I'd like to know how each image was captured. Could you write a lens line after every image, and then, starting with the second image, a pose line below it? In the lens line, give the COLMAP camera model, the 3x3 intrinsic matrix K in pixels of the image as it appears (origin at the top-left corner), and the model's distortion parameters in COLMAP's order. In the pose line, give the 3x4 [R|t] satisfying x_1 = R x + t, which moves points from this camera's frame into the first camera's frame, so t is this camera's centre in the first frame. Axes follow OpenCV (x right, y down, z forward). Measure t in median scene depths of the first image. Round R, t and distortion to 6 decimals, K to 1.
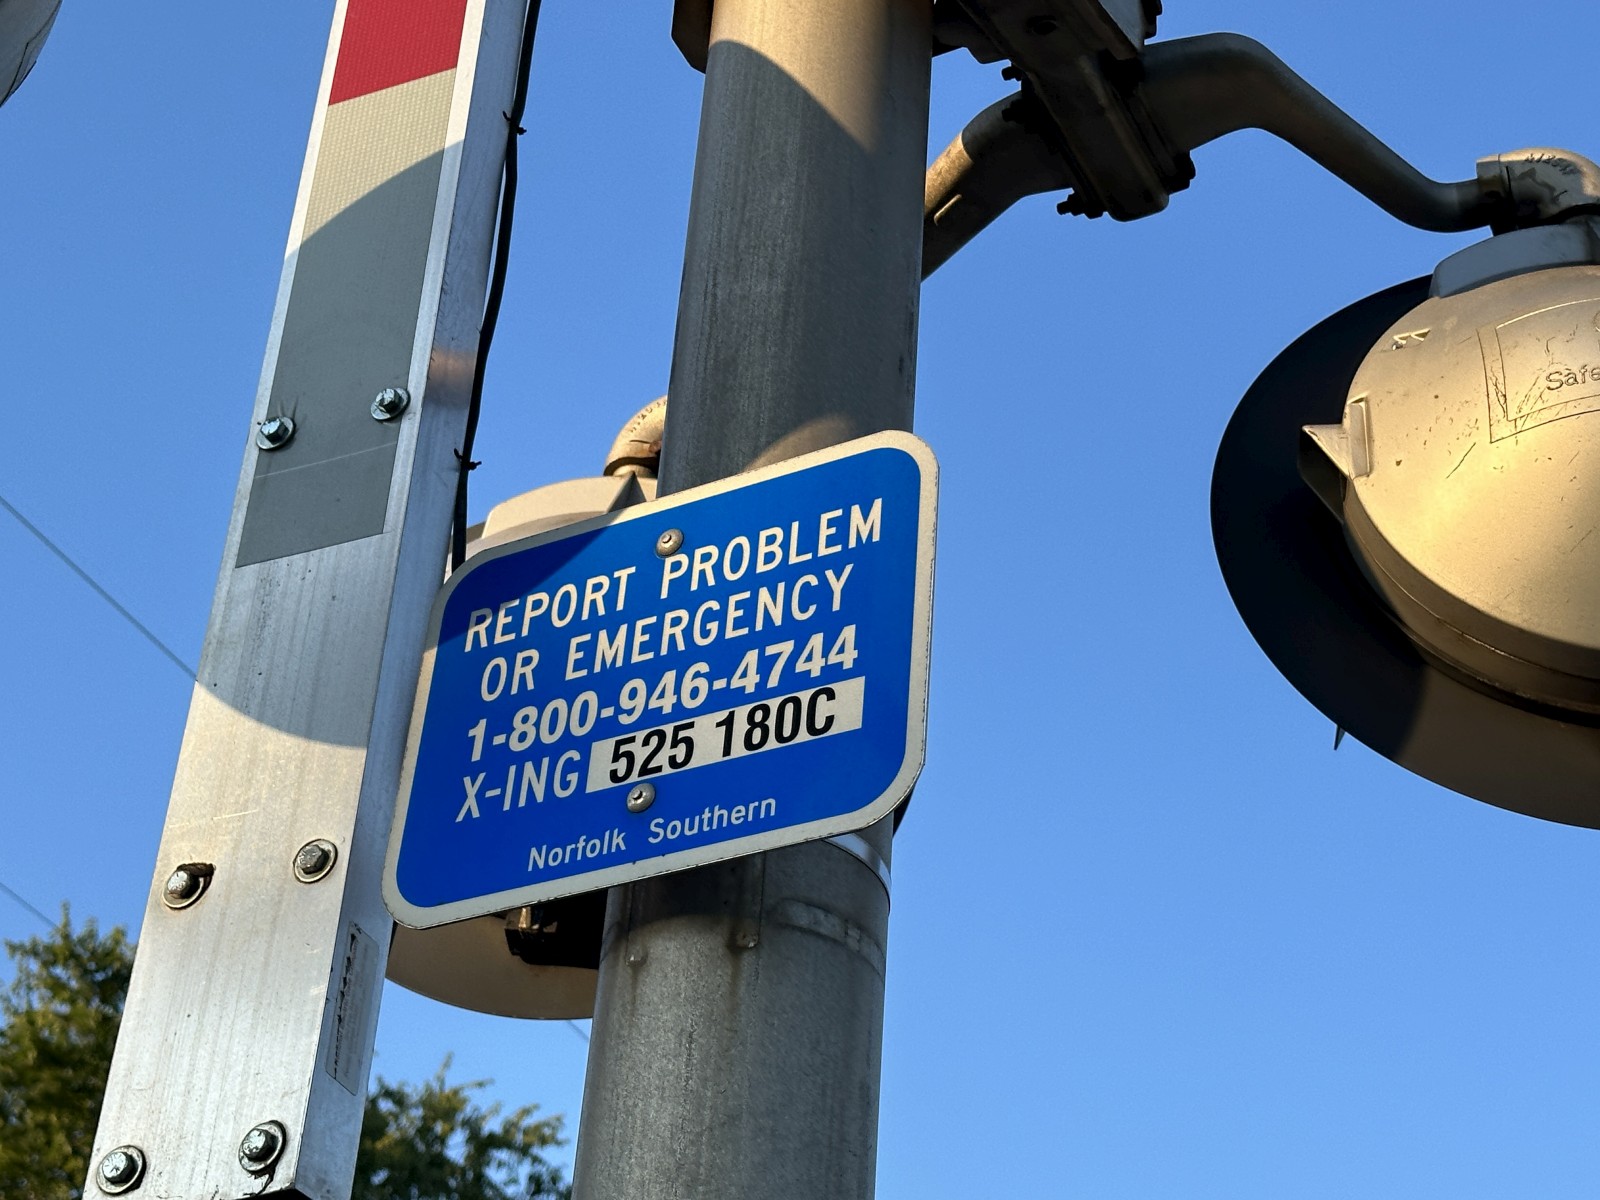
lens RADIAL K [[2703.6, 0, 764.0], [0, 2703.6, 562.3], [0, 0, 1]] dist [0.095741, 0.000000]
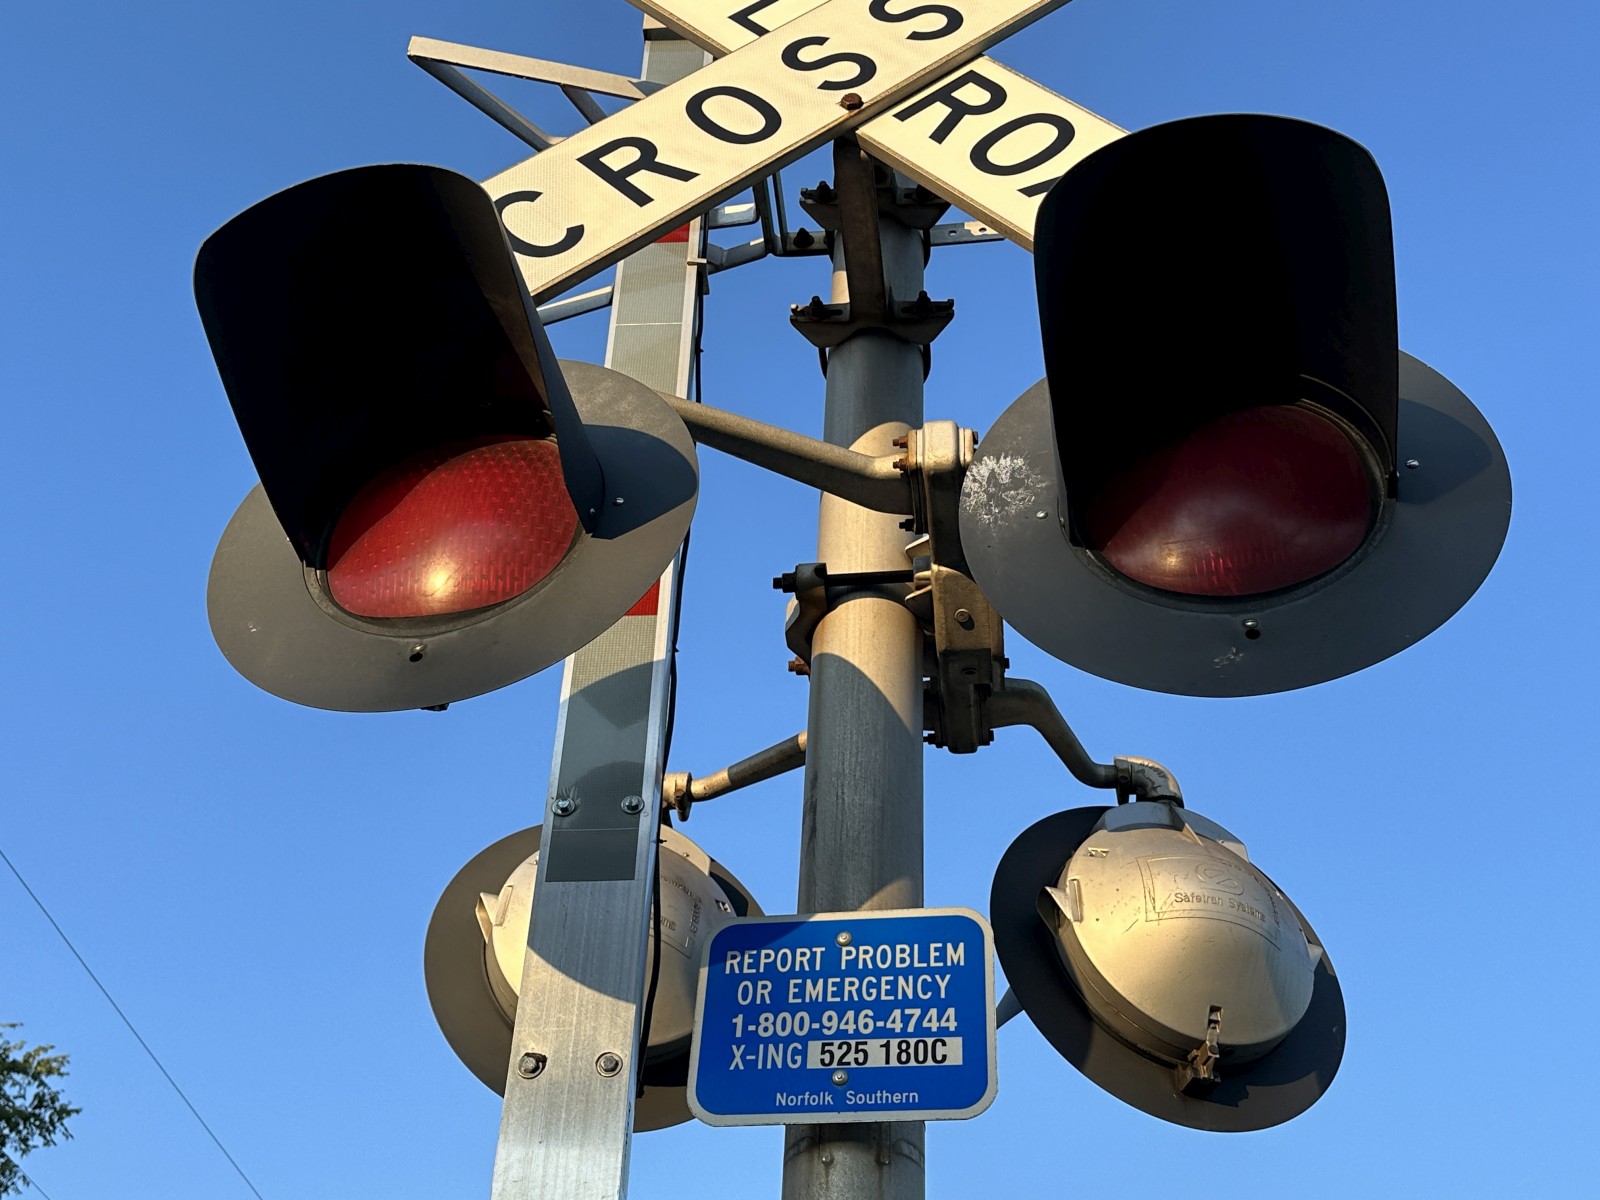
lens RADIAL K [[1683.4, 0, 807.7], [0, 1683.4, 597.9], [0, 0, 1]] dist [0.079438, 0.000000]
pose [[0.940088, 0.212623, 0.266506, -0.450401], [-0.187457, 0.975297, -0.116860, -0.103173], [-0.284769, 0.059900, 0.956723, -0.213580]]
